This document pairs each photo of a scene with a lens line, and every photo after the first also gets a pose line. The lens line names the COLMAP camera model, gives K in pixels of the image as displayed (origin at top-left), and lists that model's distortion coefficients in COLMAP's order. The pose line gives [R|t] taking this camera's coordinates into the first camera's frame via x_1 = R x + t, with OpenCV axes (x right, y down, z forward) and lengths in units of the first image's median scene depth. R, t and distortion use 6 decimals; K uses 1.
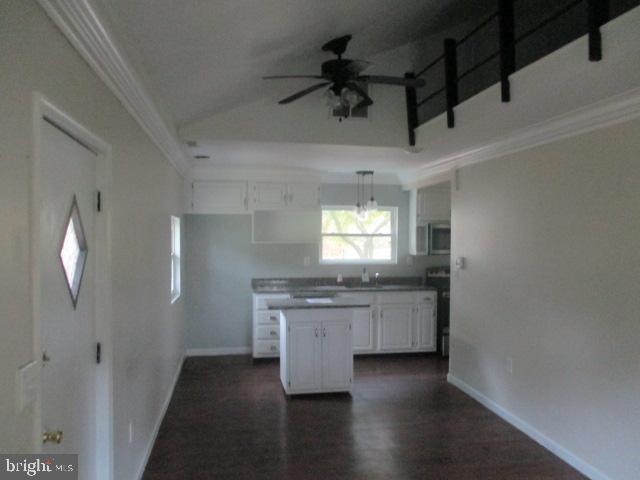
lens RADIAL K [[536.1, 0, 320.0], [0, 536.1, 240.0], [0, 0, 1]] dist [-0.016116, -0.003162]
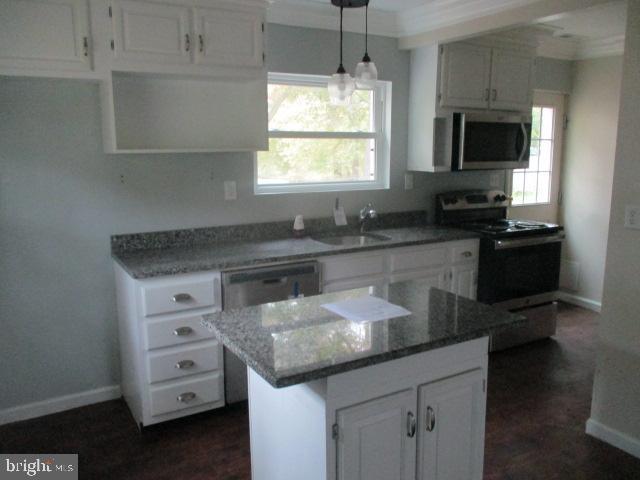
lens RADIAL K [[536.1, 0, 320.0], [0, 536.1, 240.0], [0, 0, 1]] dist [-0.016116, -0.003162]
pose [[0.934520, -0.067188, 0.349512, -0.128580], [0.008219, 0.985832, 0.167535, 0.004434], [-0.355816, -0.153692, 0.921832, 0.570974]]
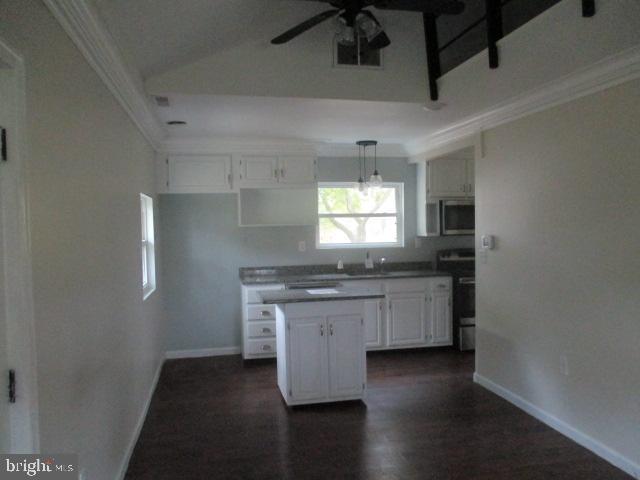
lens RADIAL K [[536.1, 0, 320.0], [0, 536.1, 240.0], [0, 0, 1]] dist [-0.016116, -0.003162]
pose [[0.999195, -0.023013, 0.032858, -0.025758], [0.022349, 0.999542, 0.020410, 0.013003], [-0.033313, -0.019659, 0.999252, 0.137354]]
